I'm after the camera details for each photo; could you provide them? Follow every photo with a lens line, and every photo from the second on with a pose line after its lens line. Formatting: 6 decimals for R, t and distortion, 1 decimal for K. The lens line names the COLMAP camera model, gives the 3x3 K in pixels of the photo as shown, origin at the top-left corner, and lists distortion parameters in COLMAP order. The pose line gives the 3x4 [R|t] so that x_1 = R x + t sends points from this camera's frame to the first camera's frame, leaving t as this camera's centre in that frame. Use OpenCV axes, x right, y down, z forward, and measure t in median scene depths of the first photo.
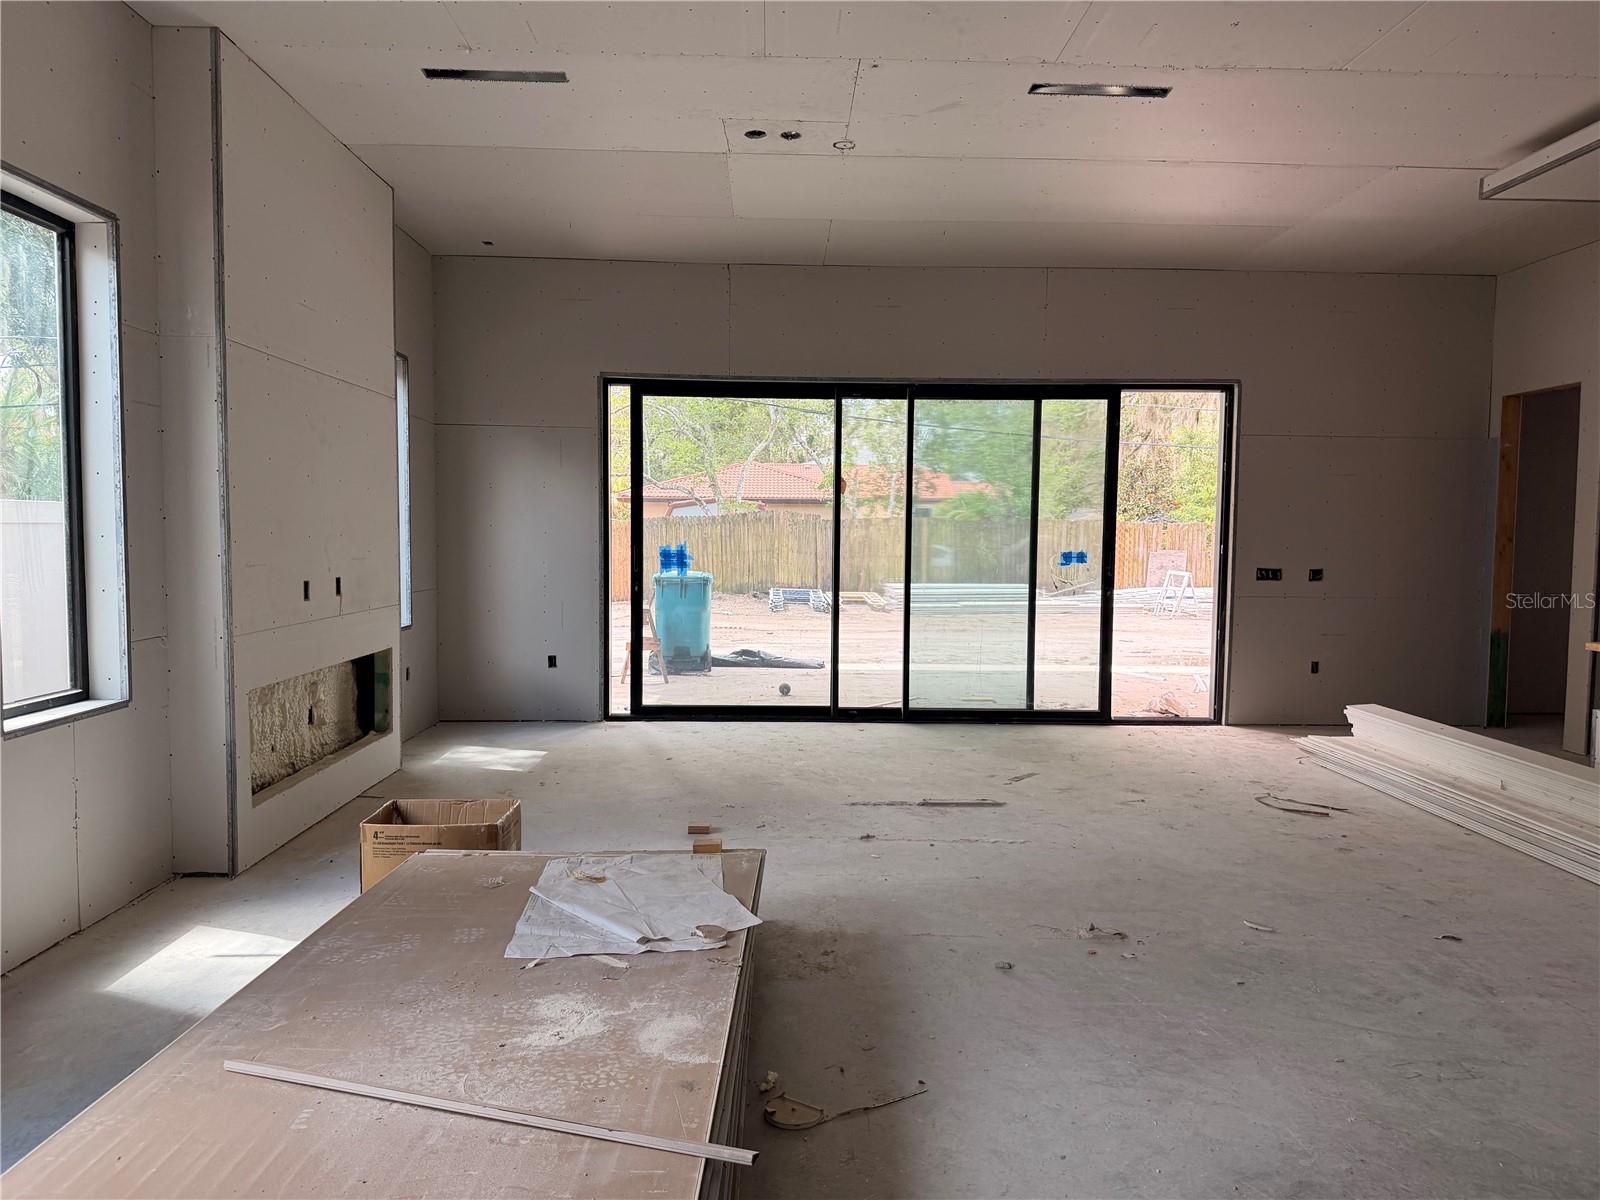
lens RADIAL K [[1122.9, 0, 801.9], [0, 1122.9, 604.1], [0, 0, 1]] dist [0.074258, -0.105740]
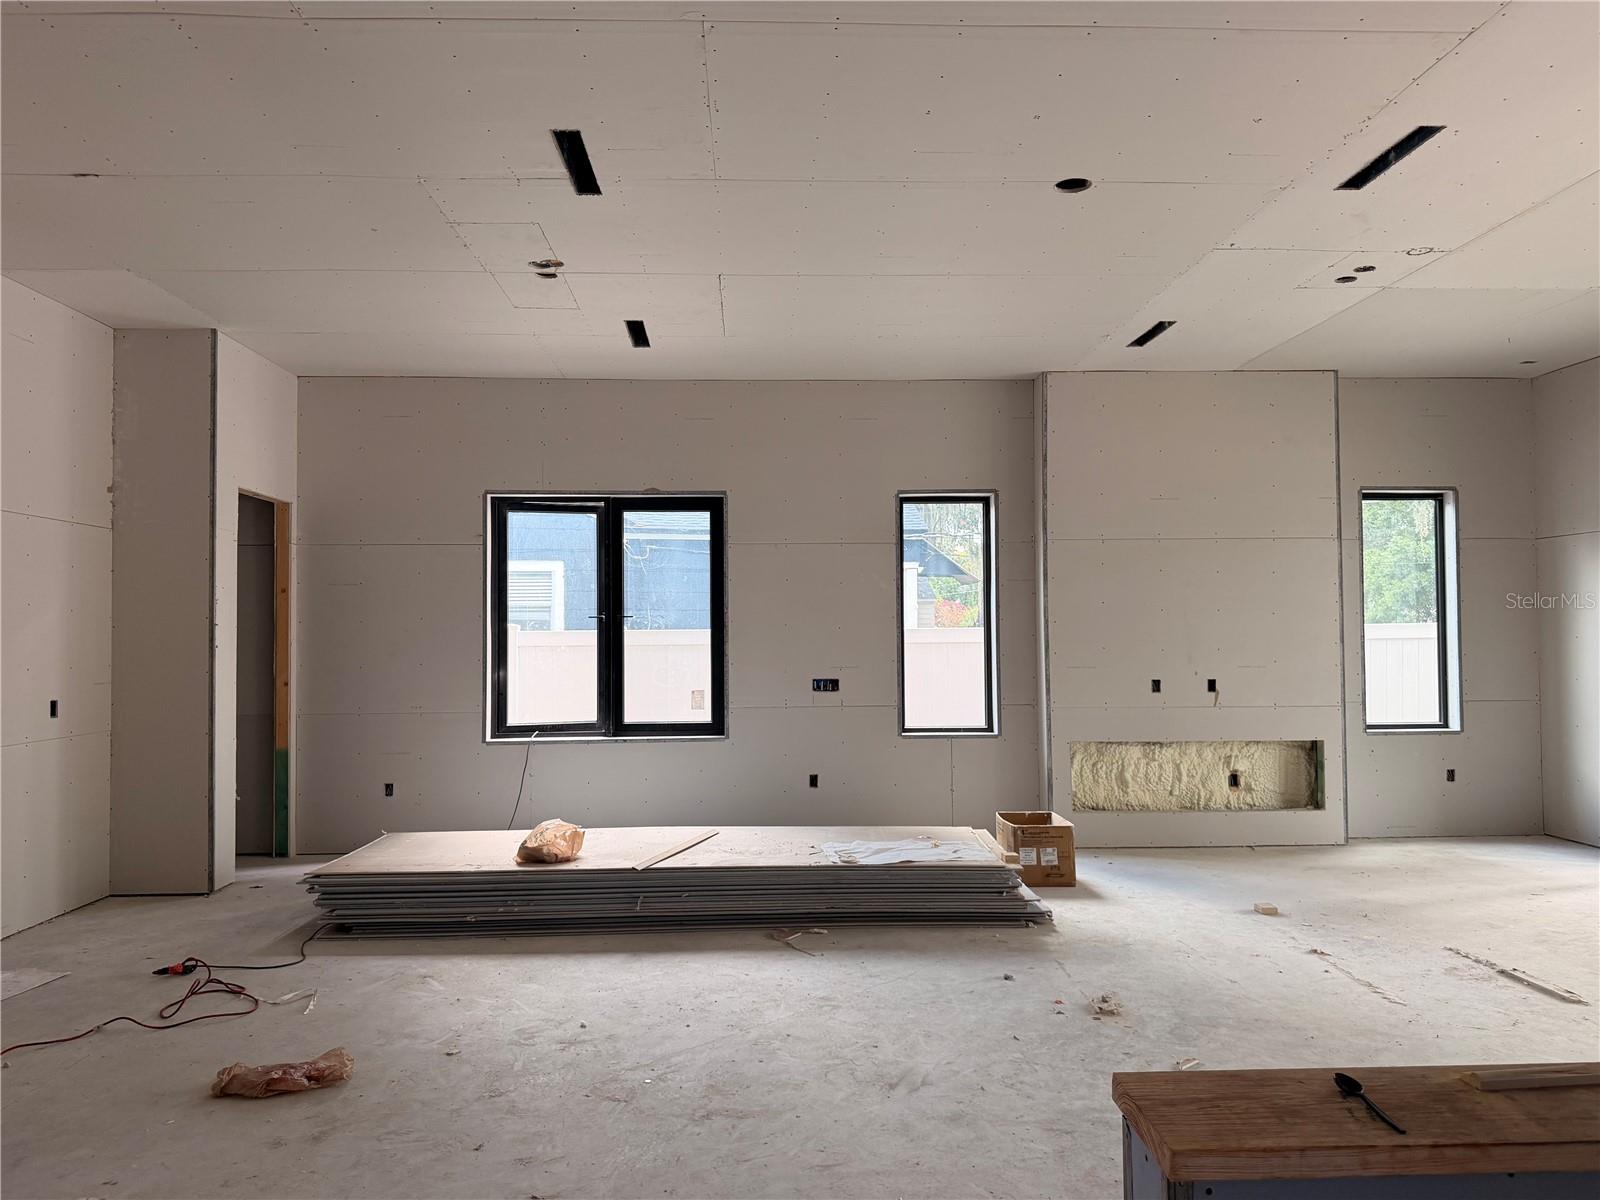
lens RADIAL K [[1122.9, 0, 801.9], [0, 1122.9, 604.1], [0, 0, 1]] dist [0.074258, -0.105740]
pose [[0.024873, -0.040704, -0.998862, 1.211662], [-0.056647, 0.997508, -0.042059, -0.036894], [0.998084, 0.057629, 0.022505, 0.568936]]
